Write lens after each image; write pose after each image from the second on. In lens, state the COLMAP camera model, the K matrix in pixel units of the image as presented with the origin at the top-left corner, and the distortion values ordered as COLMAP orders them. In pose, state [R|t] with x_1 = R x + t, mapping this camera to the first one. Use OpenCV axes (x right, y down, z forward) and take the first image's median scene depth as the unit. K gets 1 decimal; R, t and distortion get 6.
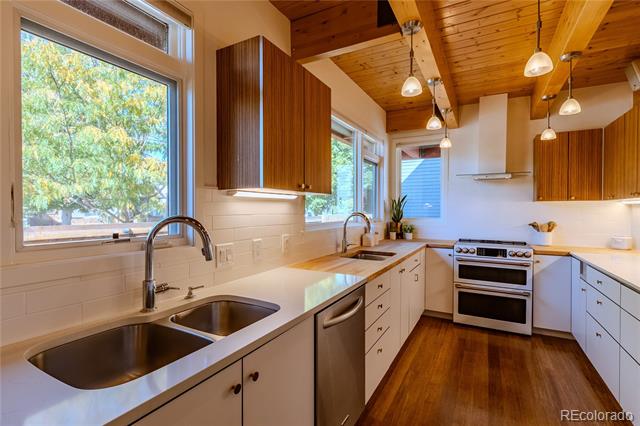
lens RADIAL K [[305.6, 0, 319.4], [0, 305.6, 212.1], [0, 0, 1]] dist [0.003512, -0.000193]
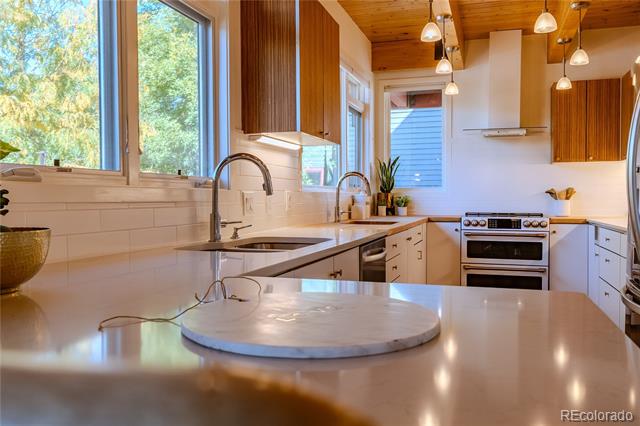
lens RADIAL K [[547.8, 0, 320.0], [0, 547.8, 208.0], [0, 0, 1]] dist [-0.002632, 0.013323]
pose [[0.981119, -0.009009, 0.193197, -0.219423], [0.006906, 0.999909, 0.011556, 0.071646], [-0.193284, -0.010004, 0.981092, -0.367628]]
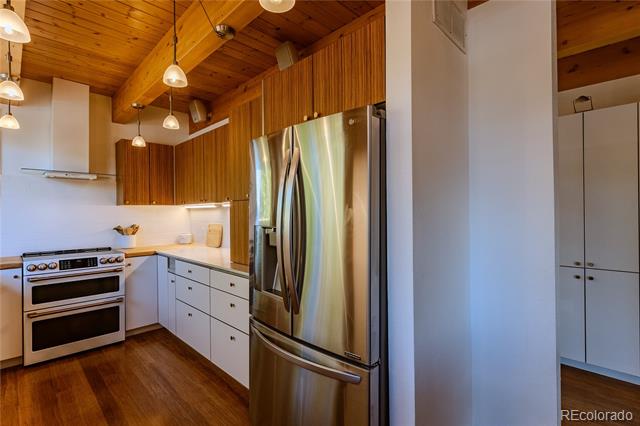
lens RADIAL K [[305.6, 0, 319.5], [0, 305.6, 212.2], [0, 0, 1]] dist [0.003512, -0.000193]
pose [[0.277667, -0.005543, 0.960661, -0.082681], [0.021063, 0.999778, -0.000320, 0.001929], [-0.960446, 0.020323, 0.277722, 0.108923]]
